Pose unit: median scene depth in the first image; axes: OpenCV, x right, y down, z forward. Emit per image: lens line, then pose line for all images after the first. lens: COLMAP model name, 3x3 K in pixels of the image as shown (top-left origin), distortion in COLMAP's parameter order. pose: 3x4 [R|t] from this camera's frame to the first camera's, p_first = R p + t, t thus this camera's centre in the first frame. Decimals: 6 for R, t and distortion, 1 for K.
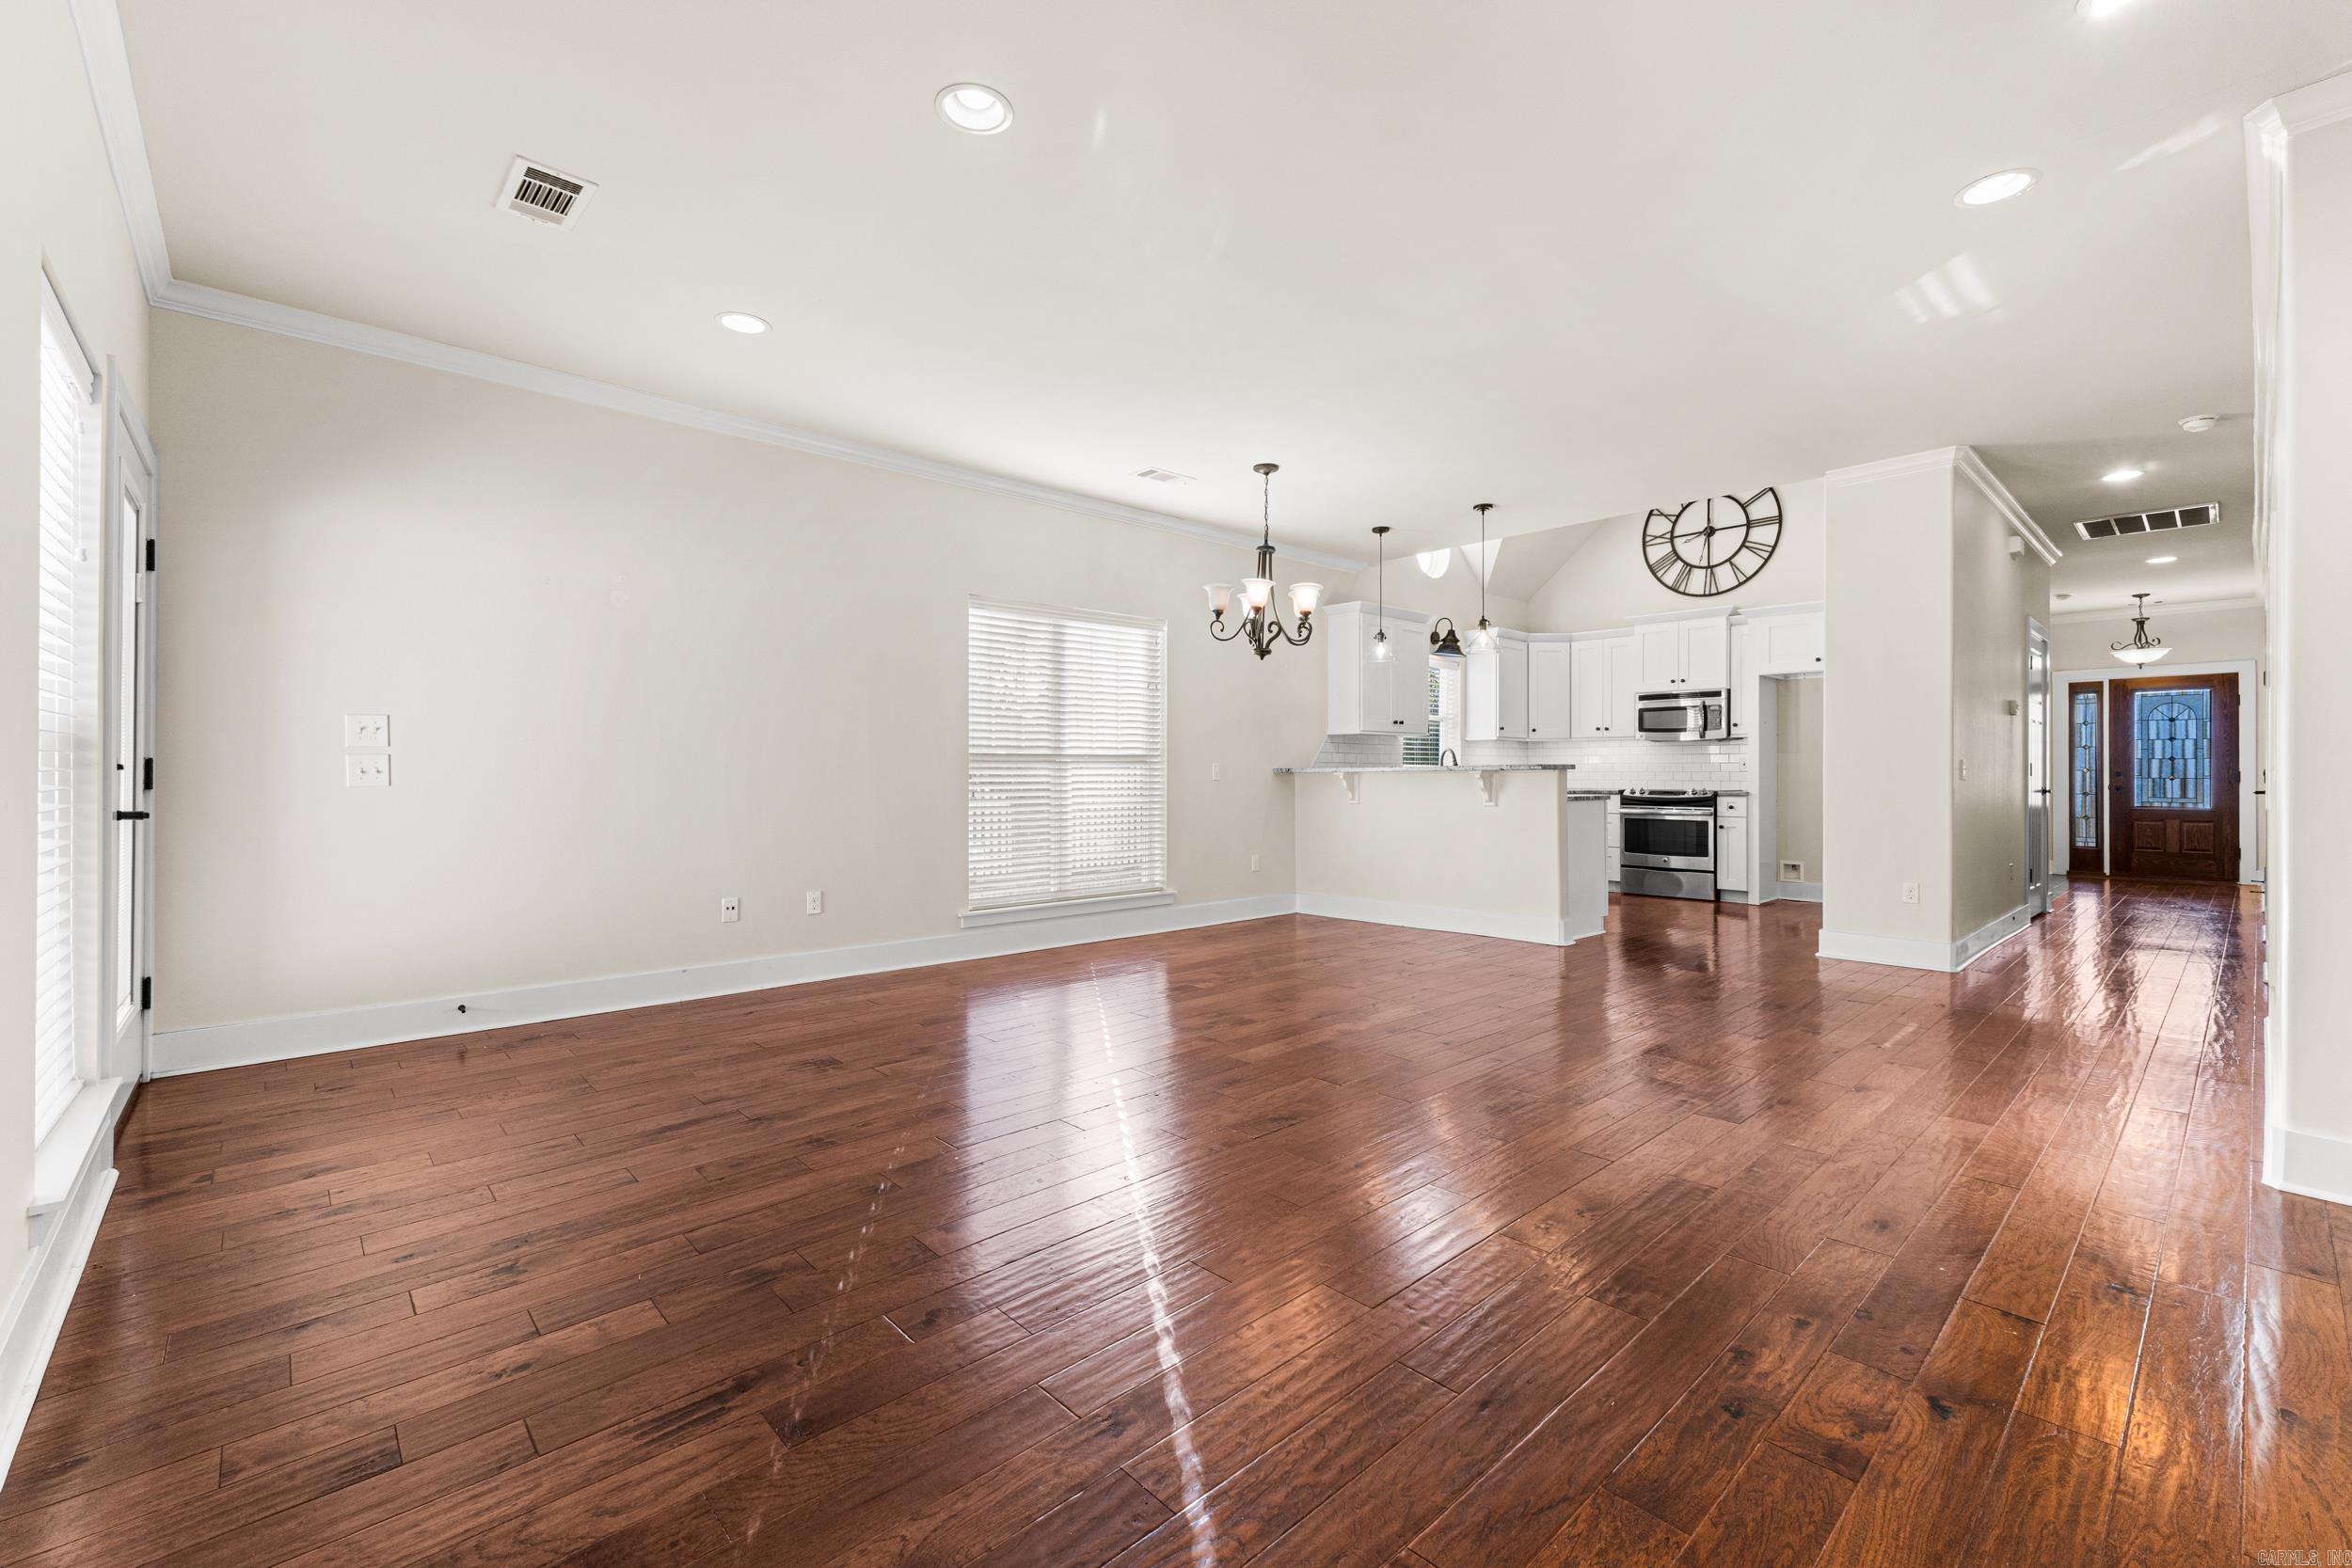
lens RADIAL K [[991.9, 0, 1175.7], [0, 991.9, 767.2], [0, 0, 1]] dist [0.001791, 0.000812]
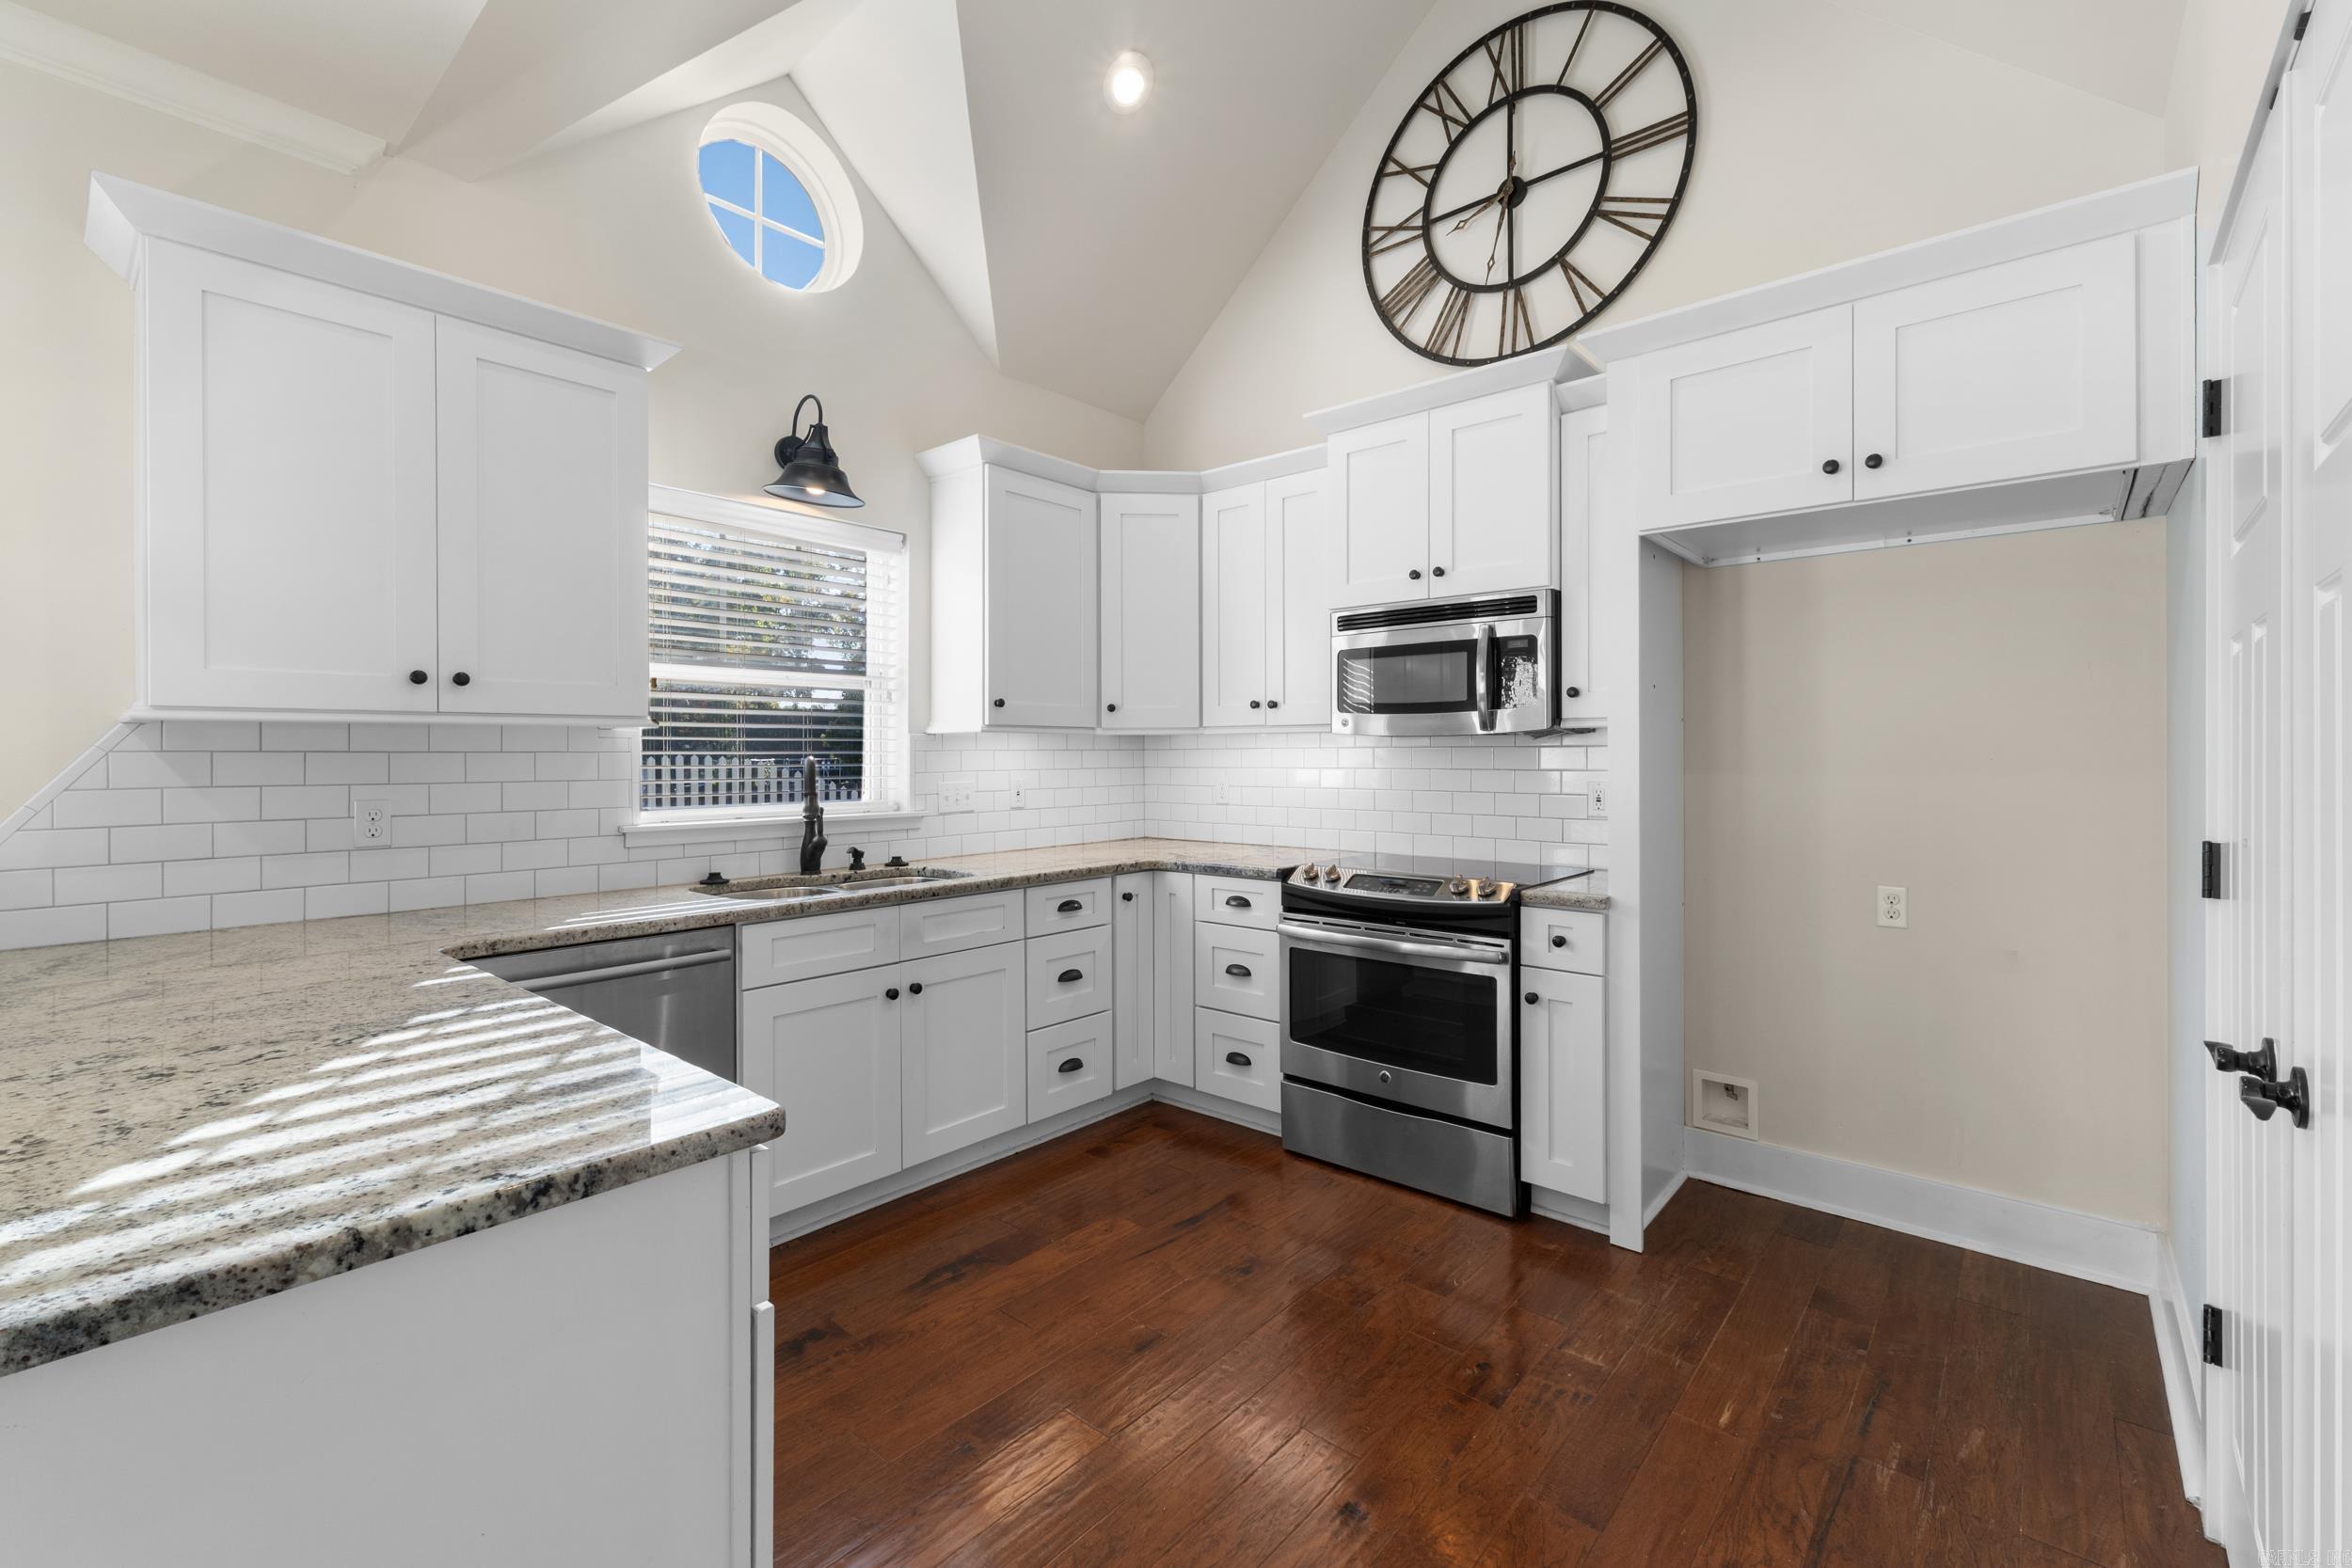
lens RADIAL K [[991.9, 0, 1176.6], [0, 991.9, 751.4], [0, 0, 1]] dist [0.001791, 0.000812]
pose [[0.993634, -0.004476, 0.112568, 0.370943], [0.004014, 0.999983, 0.004333, -0.022814], [-0.112586, -0.003854, 0.993635, 0.643309]]
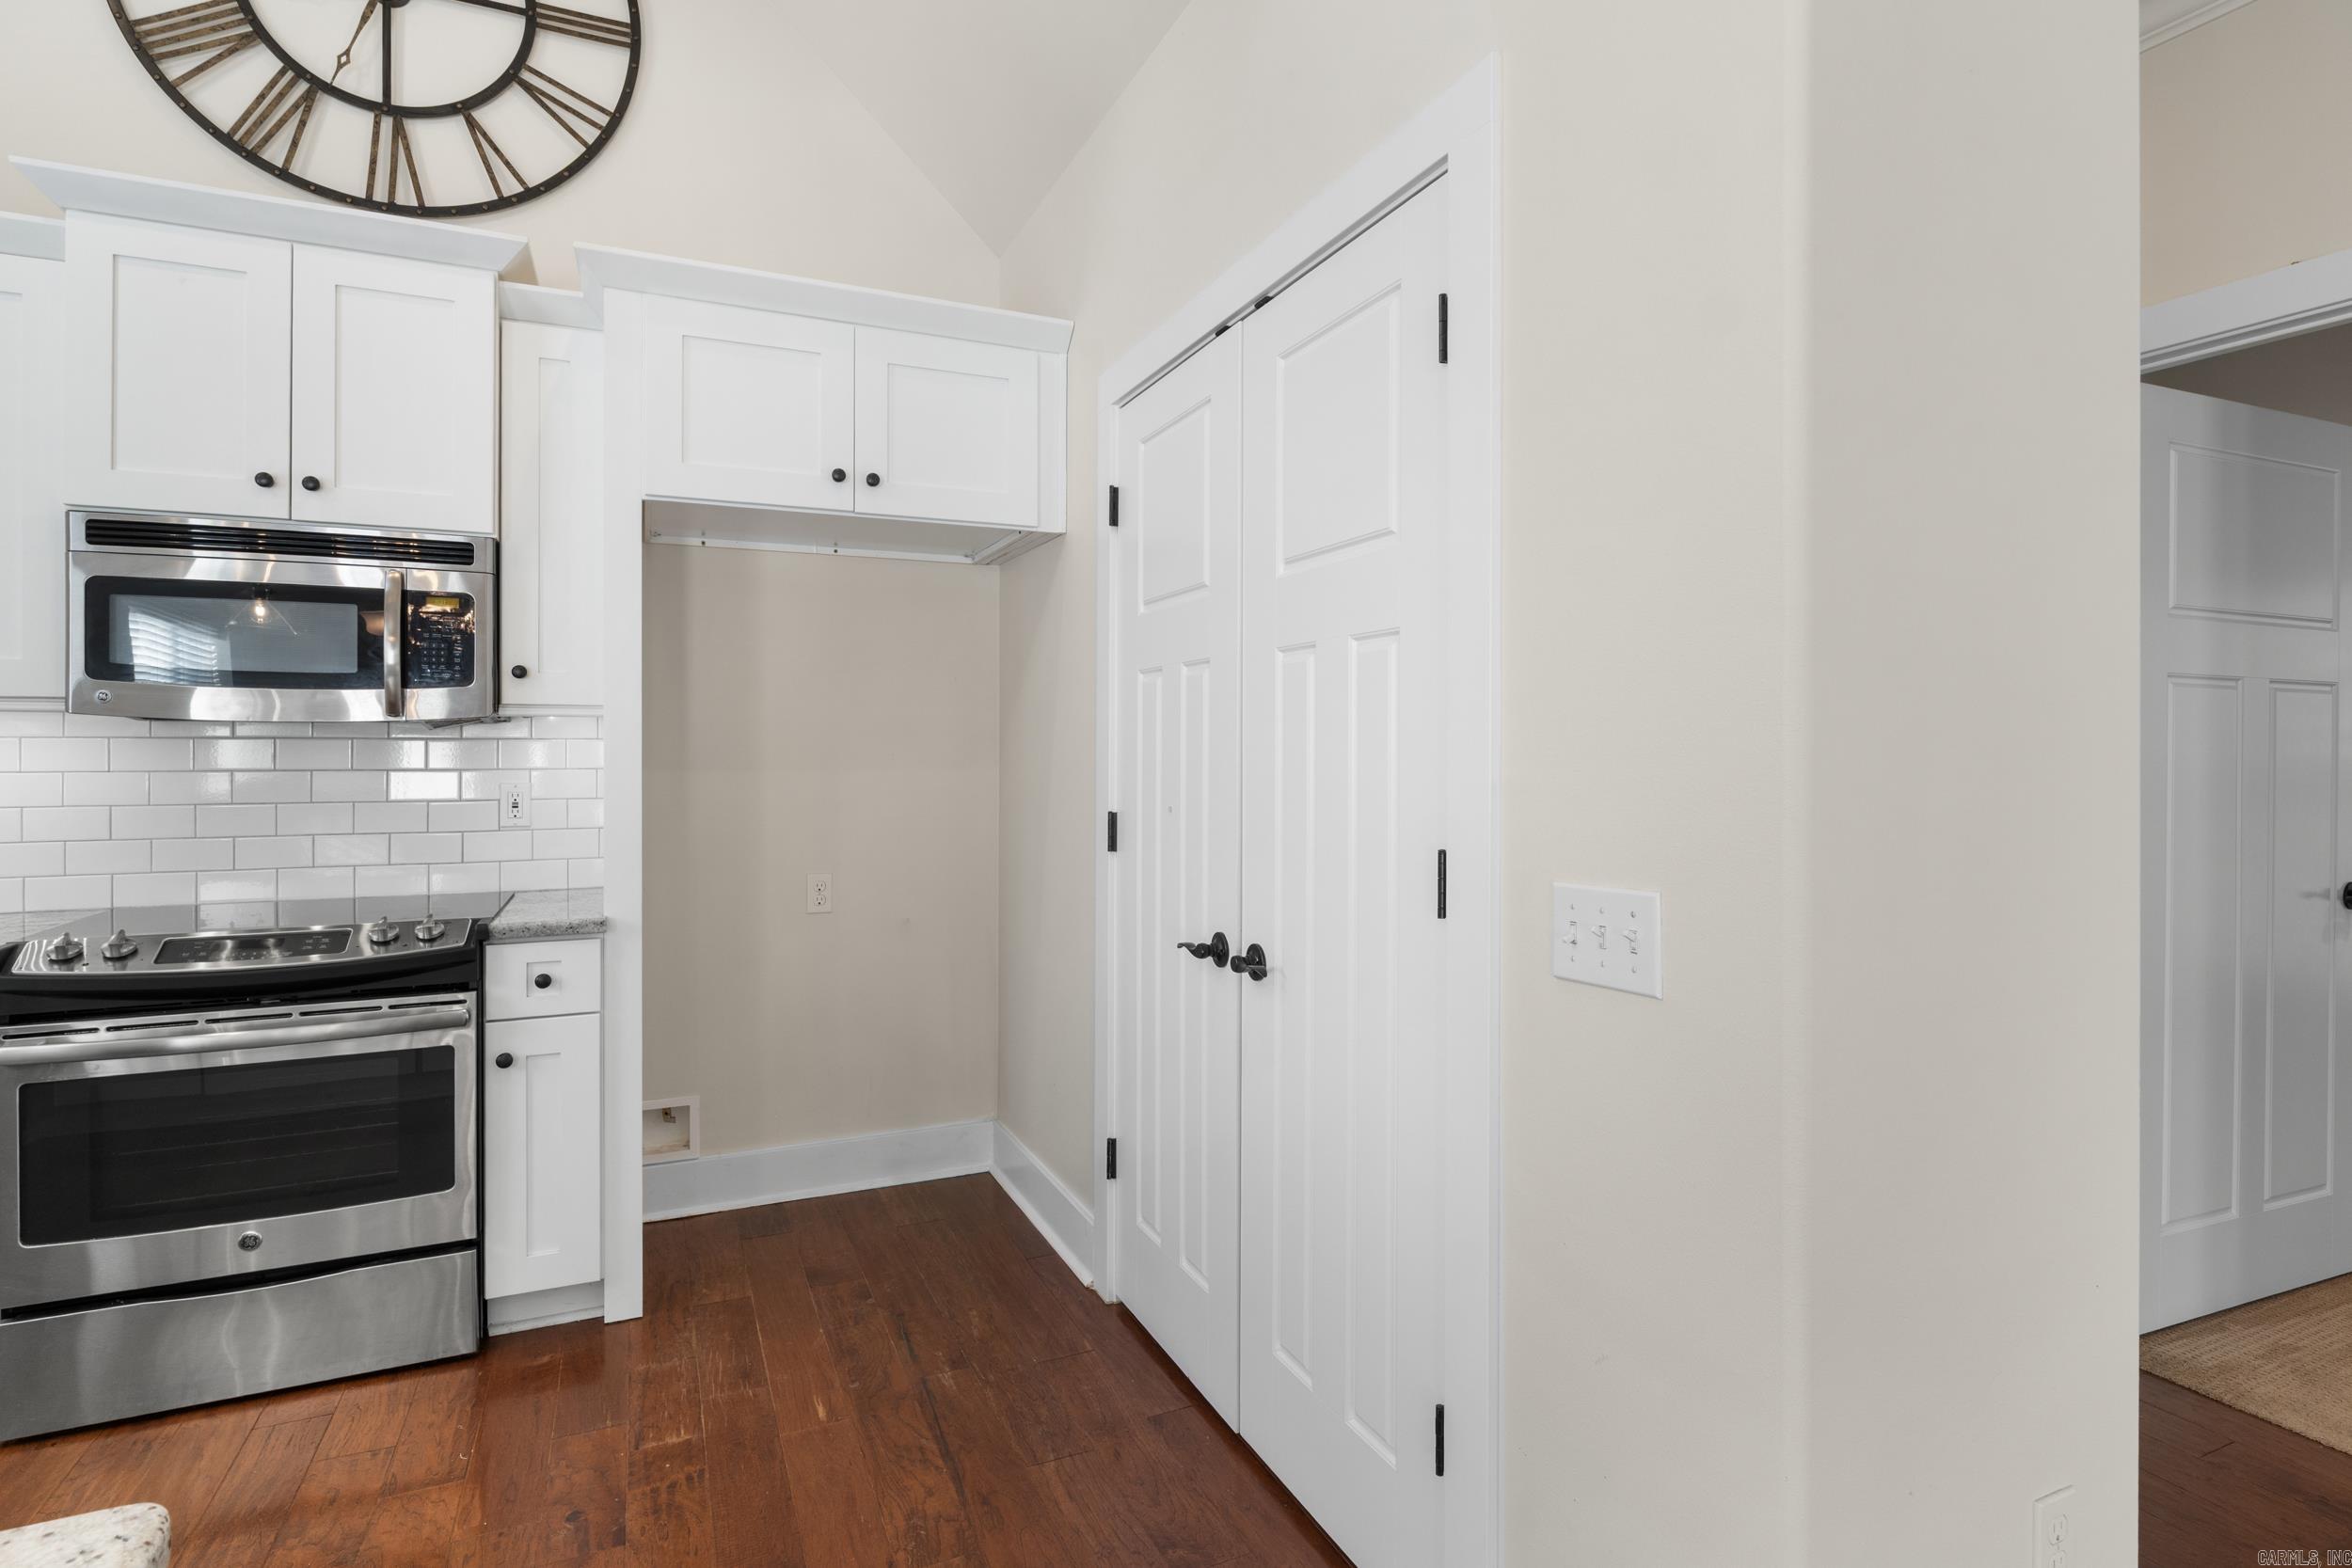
lens RADIAL K [[1176.7, 0, 1193.9], [0, 1176.7, 751.5], [0, 0, 1]] dist [-0.003994, -0.001978]
pose [[0.303050, -0.005510, 0.952959, 0.293180], [-0.006589, 0.999947, 0.007877, -0.022946], [-0.952952, -0.008666, 0.302997, 0.691216]]
